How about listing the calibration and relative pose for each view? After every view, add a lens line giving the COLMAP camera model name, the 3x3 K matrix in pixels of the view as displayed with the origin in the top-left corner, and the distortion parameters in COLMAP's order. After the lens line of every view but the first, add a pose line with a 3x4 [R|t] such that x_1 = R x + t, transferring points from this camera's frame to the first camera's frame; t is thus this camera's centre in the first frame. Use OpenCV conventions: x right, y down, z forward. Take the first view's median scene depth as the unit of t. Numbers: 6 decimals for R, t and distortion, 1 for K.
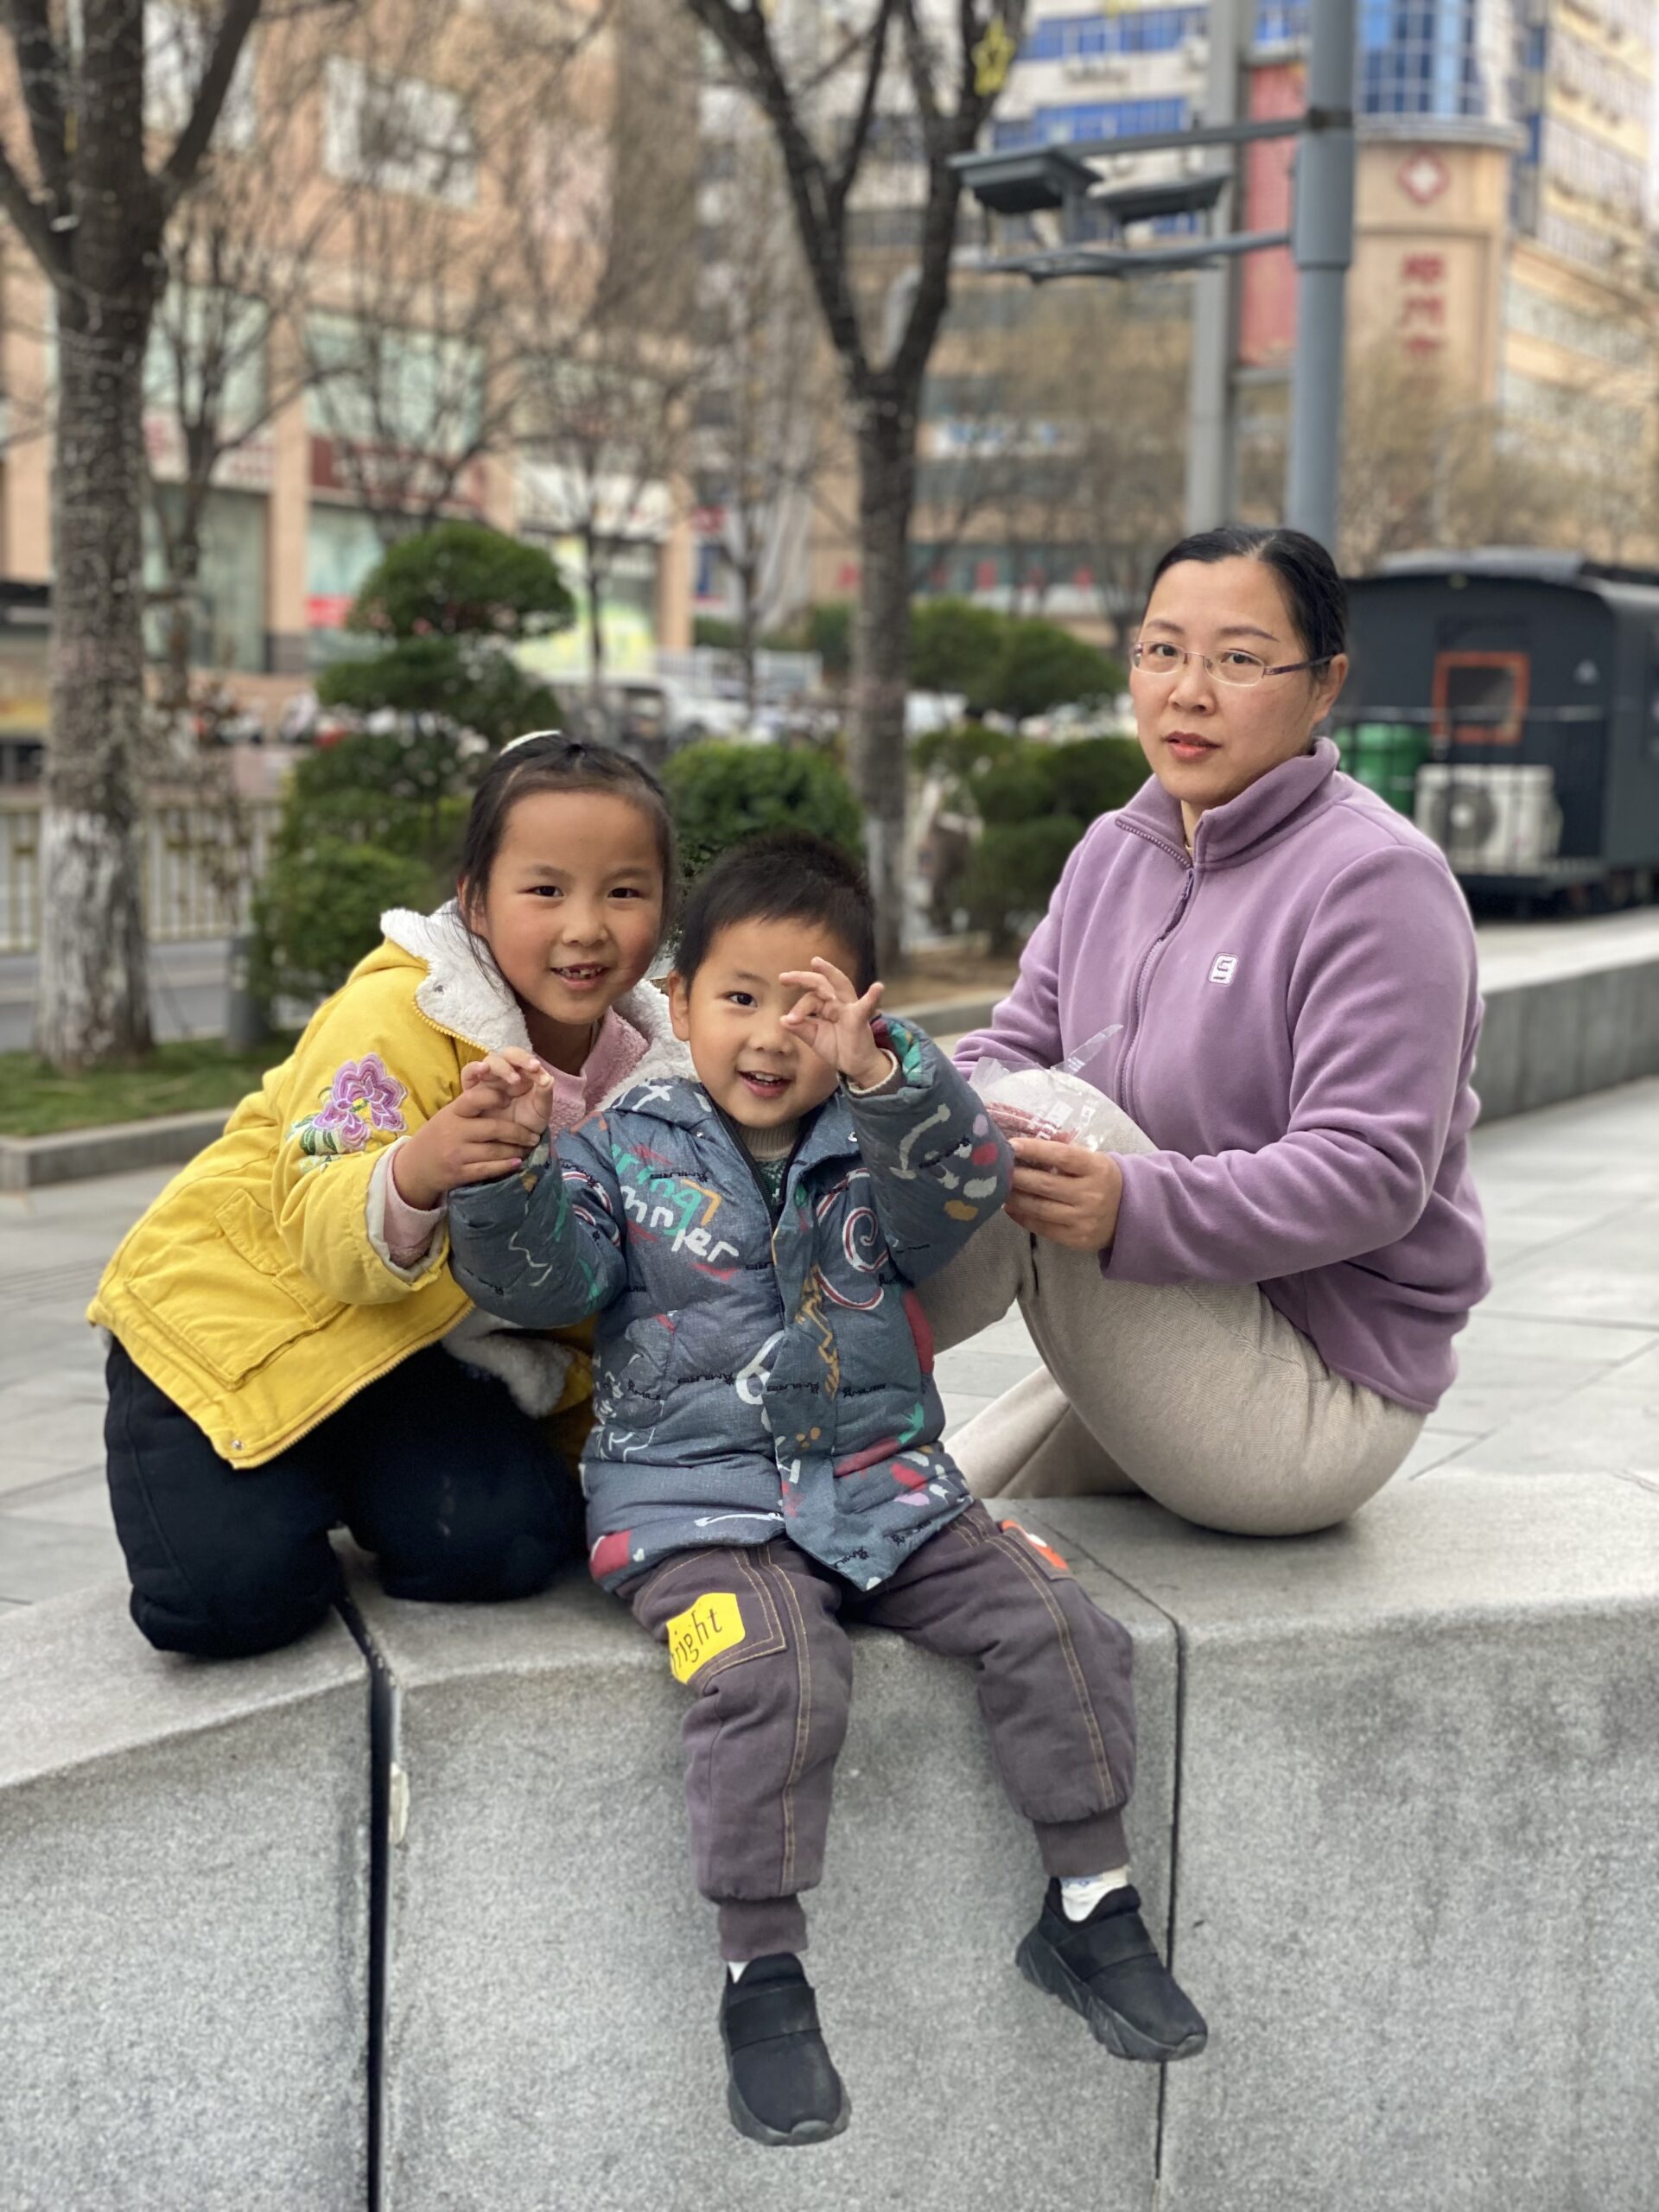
lens RADIAL K [[3327.0, 0, 829.5], [0, 3327.0, 1106.0], [0, 0, 1]] dist [0.047073, 0.069571]
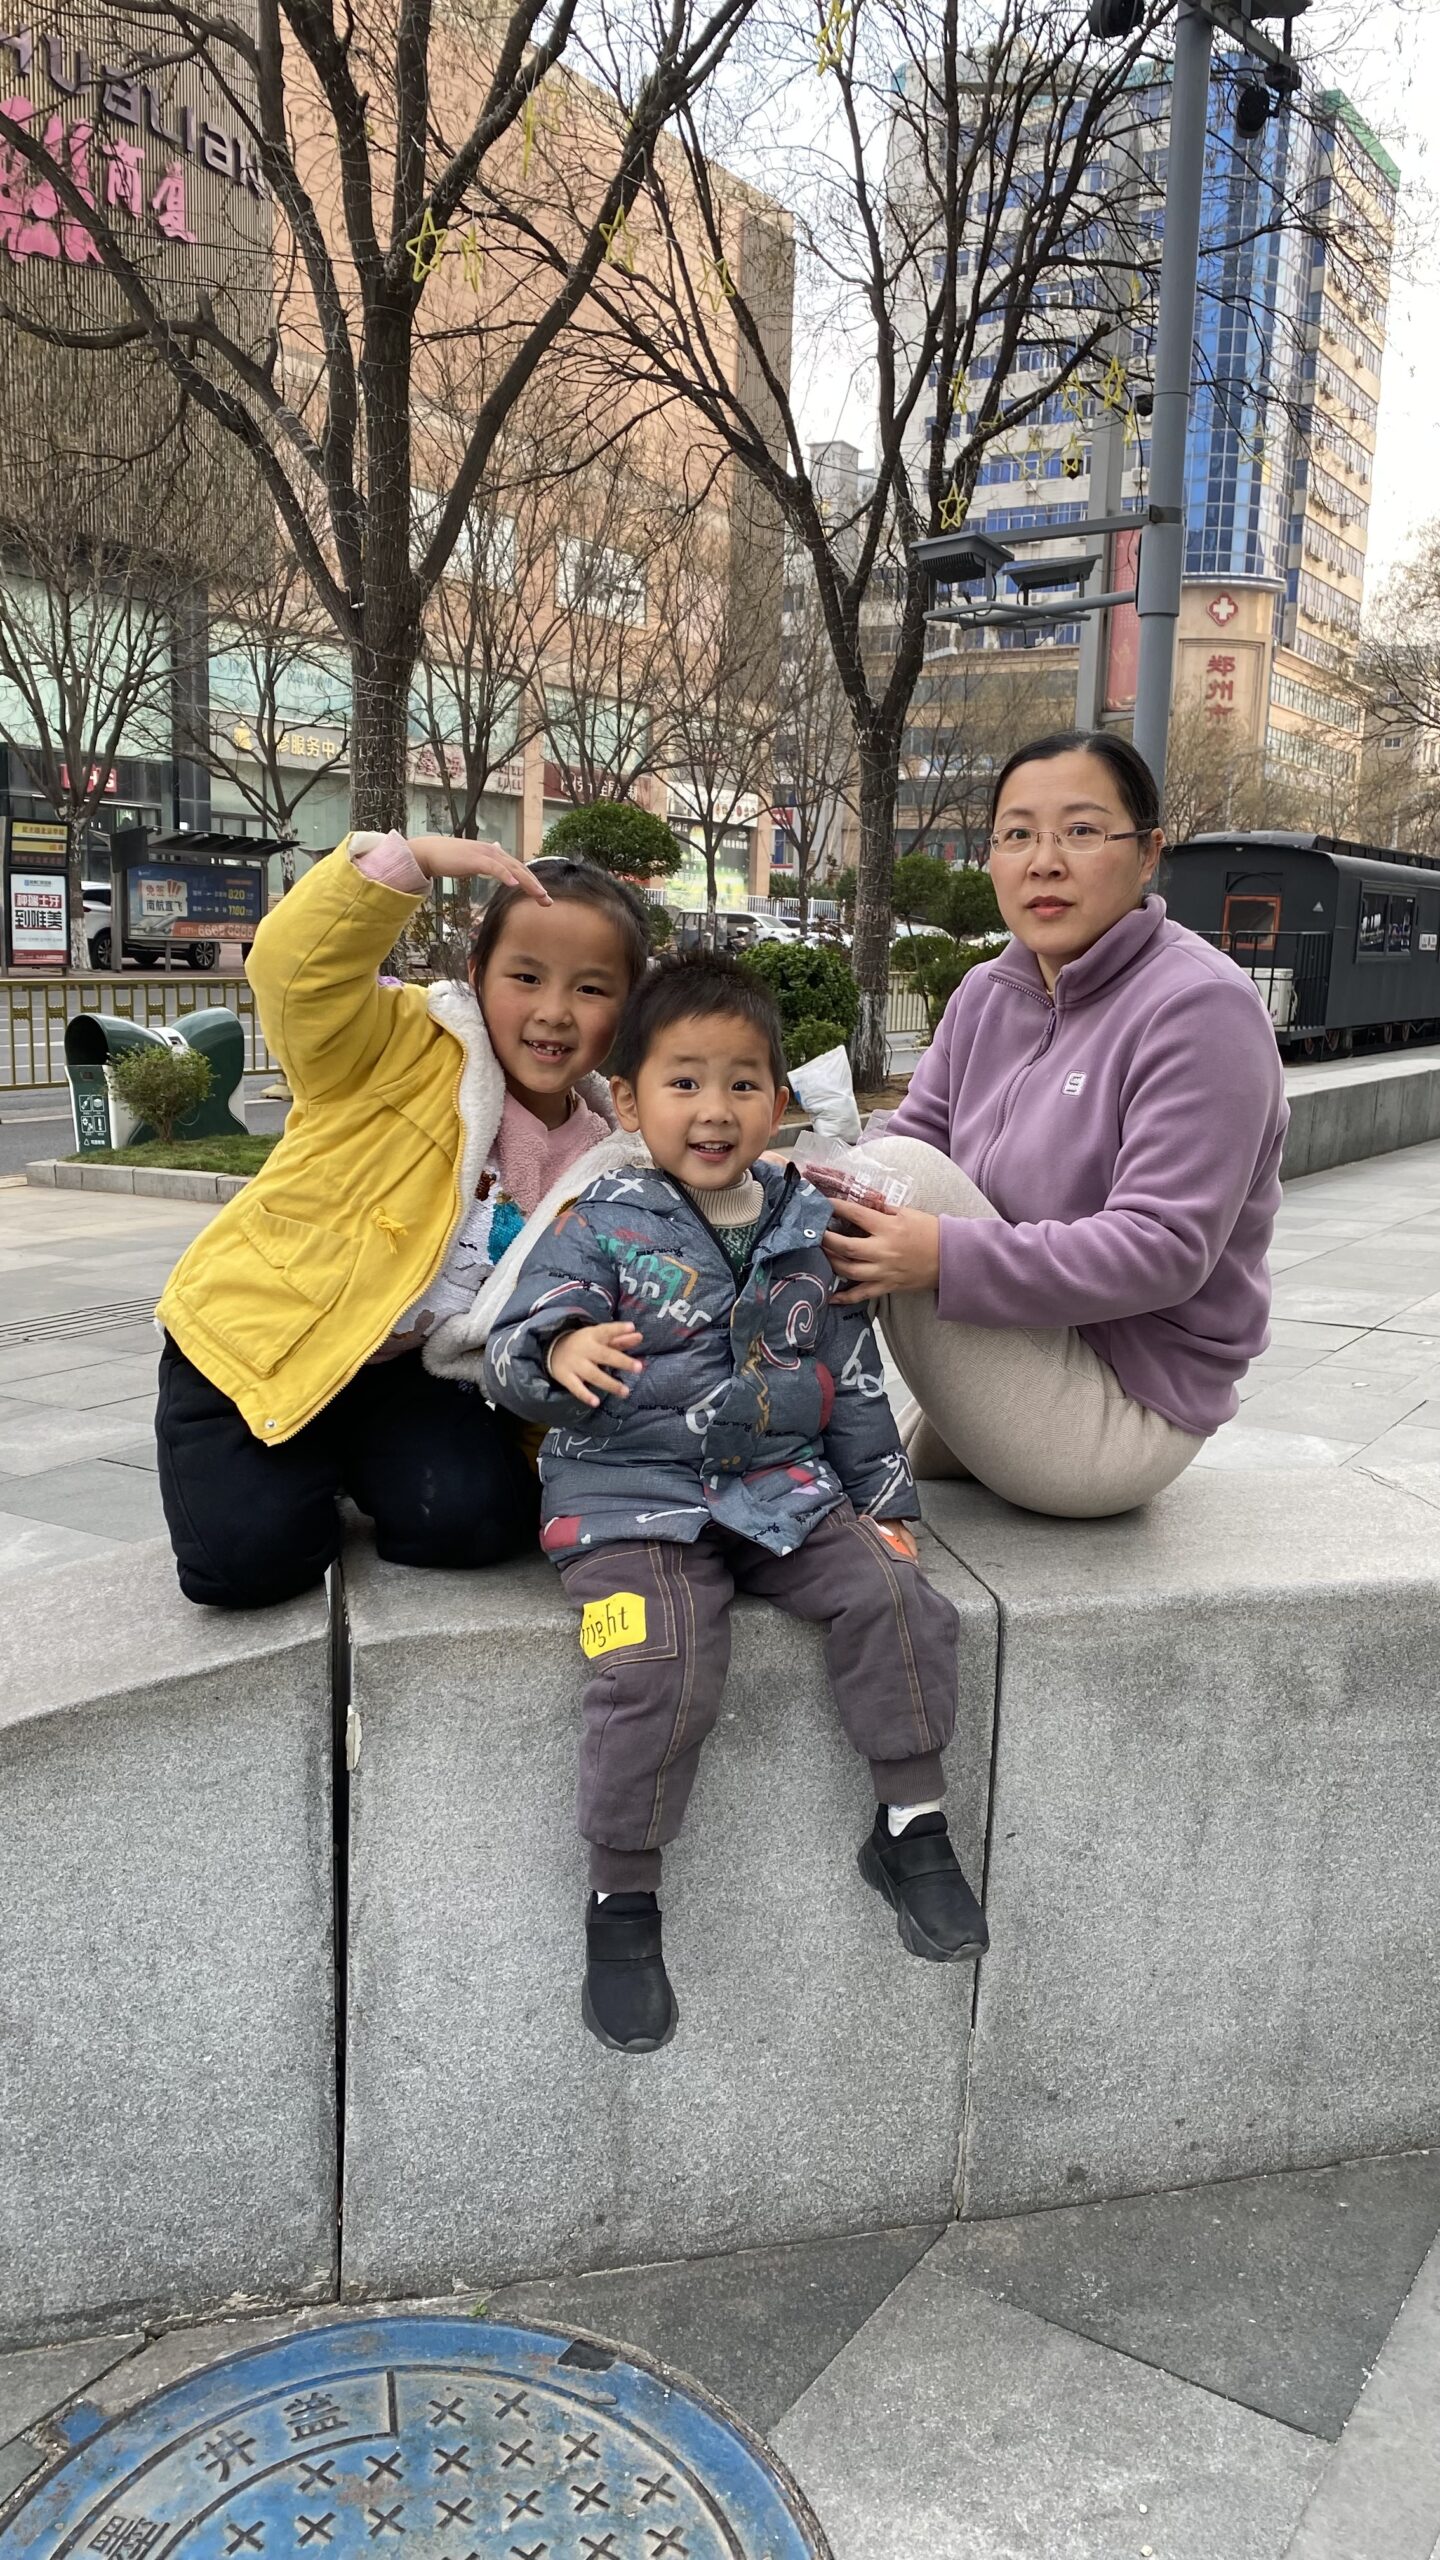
lens RADIAL K [[1970.6, 0, 718.1], [0, 1970.6, 1285.9], [0, 0, 1]] dist [0.039609, -0.079290]
pose [[0.997724, 0.021473, -0.063920, 0.042787], [-0.017640, 0.998046, 0.059937, -0.003043], [0.065082, -0.058673, 0.996153, 0.259268]]
